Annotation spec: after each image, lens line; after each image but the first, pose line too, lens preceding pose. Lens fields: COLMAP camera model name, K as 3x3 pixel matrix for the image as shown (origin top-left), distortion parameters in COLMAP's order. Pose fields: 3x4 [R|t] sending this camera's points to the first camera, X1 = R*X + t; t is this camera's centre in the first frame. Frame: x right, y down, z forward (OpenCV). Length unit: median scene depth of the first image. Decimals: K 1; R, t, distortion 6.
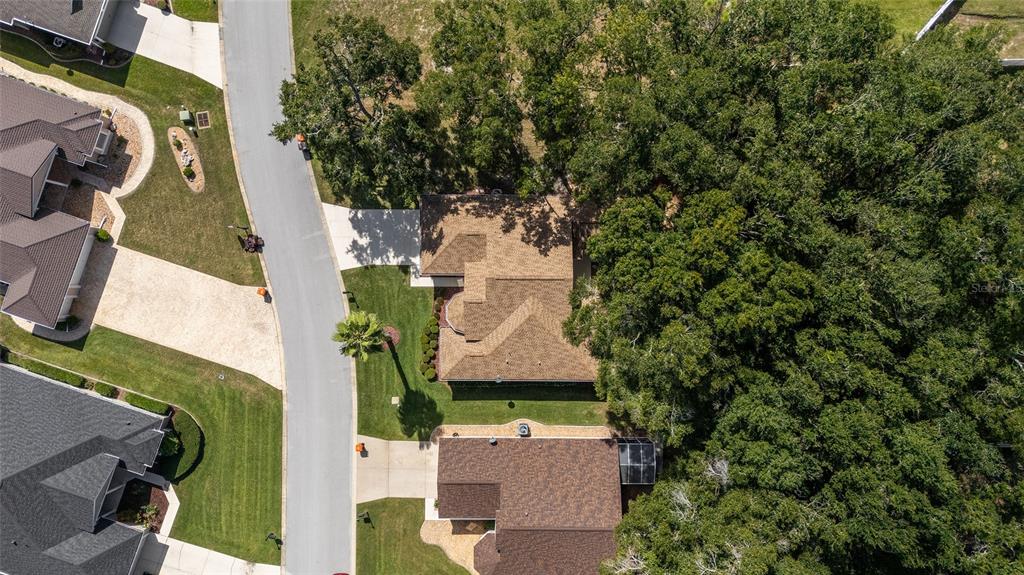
lens RADIAL K [[754.8, 0, 513.8], [0, 754.8, 286.1], [0, 0, 1]] dist [0.043009, -0.032639]
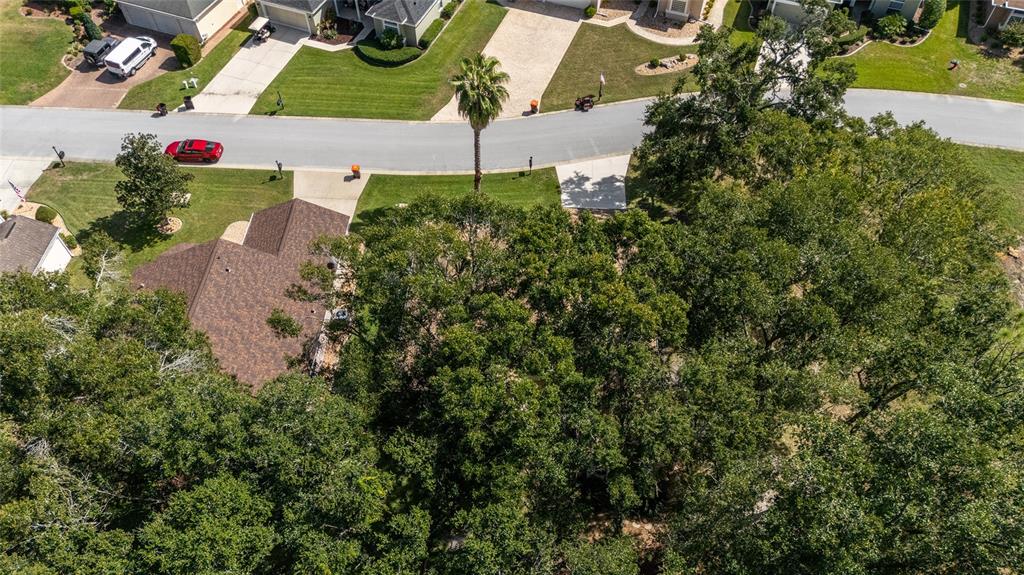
lens RADIAL K [[754.8, 0, 514.7], [0, 754.8, 292.8], [0, 0, 1]] dist [0.043009, -0.032639]
pose [[-0.046350, 0.792304, -0.608363, 0.437864], [-0.998829, -0.028292, 0.039253, -0.011991], [0.013889, 0.609470, 0.792688, 0.381989]]
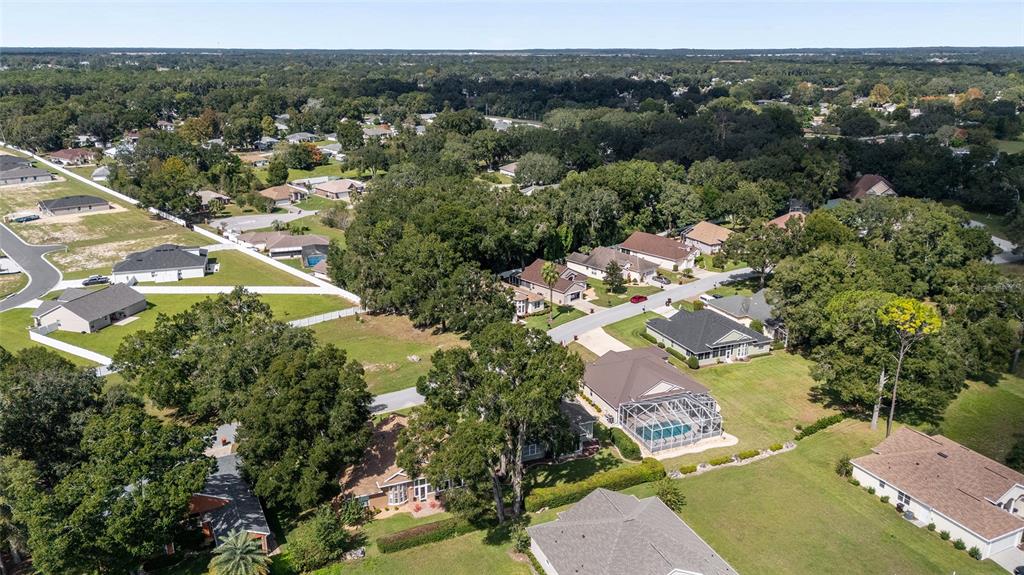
lens RADIAL K [[754.8, 0, 515.5], [0, 754.8, 287.0], [0, 0, 1]] dist [0.043009, -0.032639]
pose [[-0.661004, -0.222190, 0.716733, -1.714307], [0.750353, -0.187175, 0.633985, -1.444894], [-0.006711, 0.956868, 0.290444, 0.239878]]
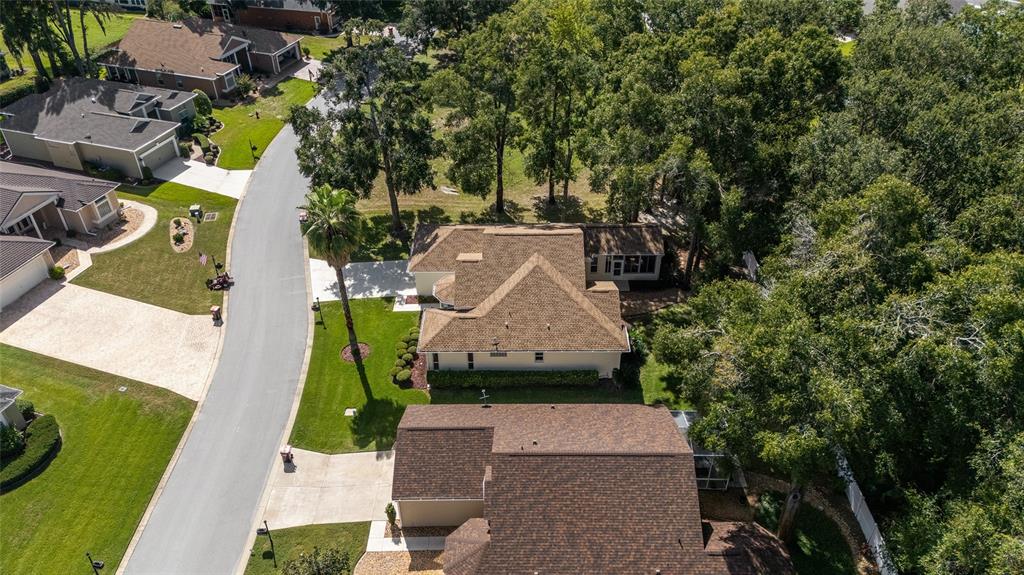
lens RADIAL K [[754.8, 0, 517.4], [0, 754.8, 285.7], [0, 0, 1]] dist [0.043009, -0.032639]
pose [[0.999989, -0.004141, -0.002027, 0.003659], [0.000832, 0.594458, -0.804126, 0.660507], [0.004535, 0.804116, 0.594455, 0.476962]]
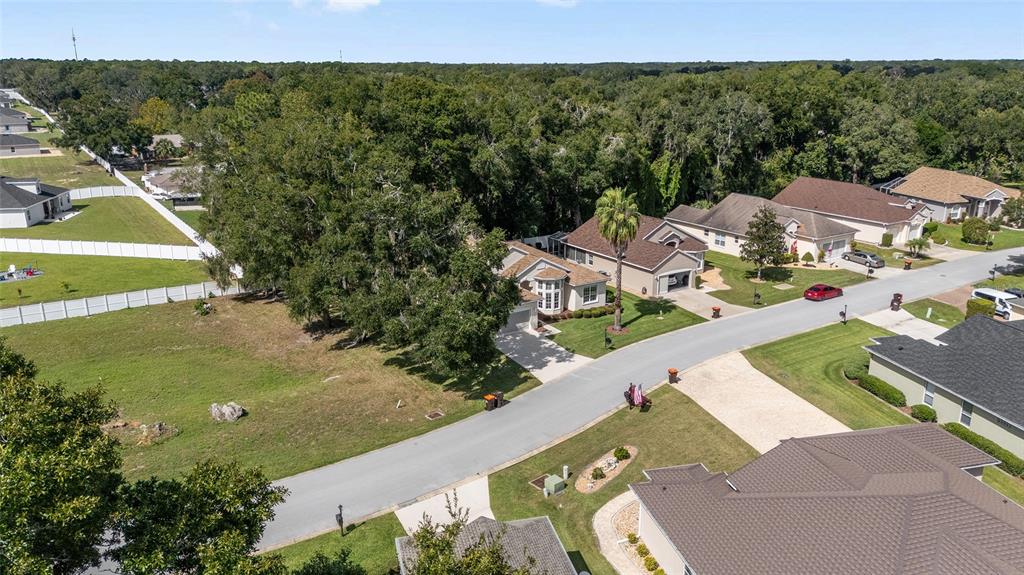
lens RADIAL K [[754.8, 0, 513.8], [0, 754.8, 289.8], [0, 0, 1]] dist [0.043009, -0.032639]
pose [[-0.541966, -0.237264, 0.806213, -0.874085], [0.840381, -0.146436, 0.521840, -0.550797], [-0.005756, 0.960345, 0.278755, 0.677985]]
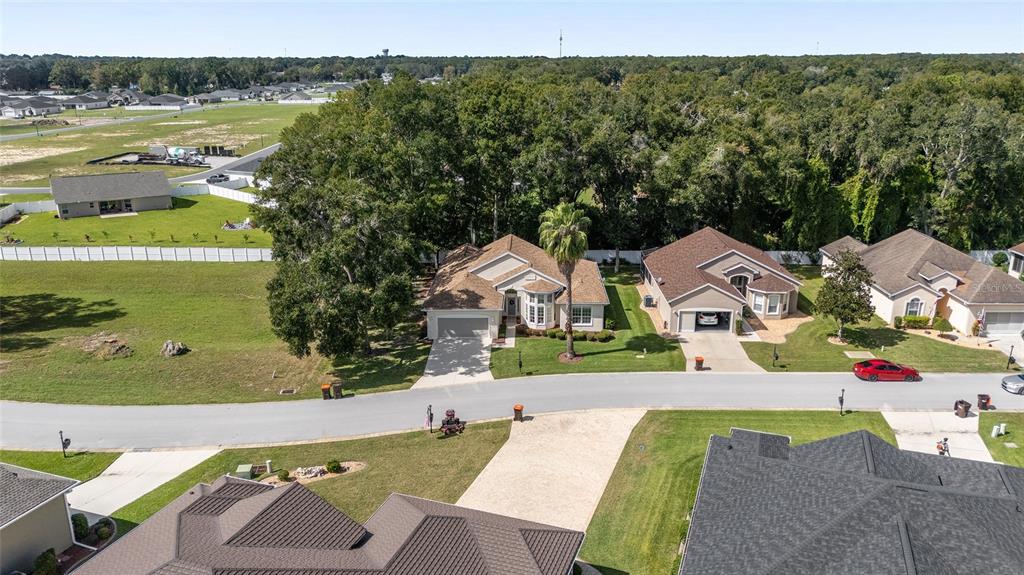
lens RADIAL K [[754.8, 0, 512.0], [0, 754.8, 290.9], [0, 0, 1]] dist [0.043009, -0.032639]
pose [[0.017490, -0.290358, 0.956758, -1.000503], [0.999829, 0.010906, -0.014967, 0.010099], [-0.006088, 0.956856, 0.290499, 0.666195]]
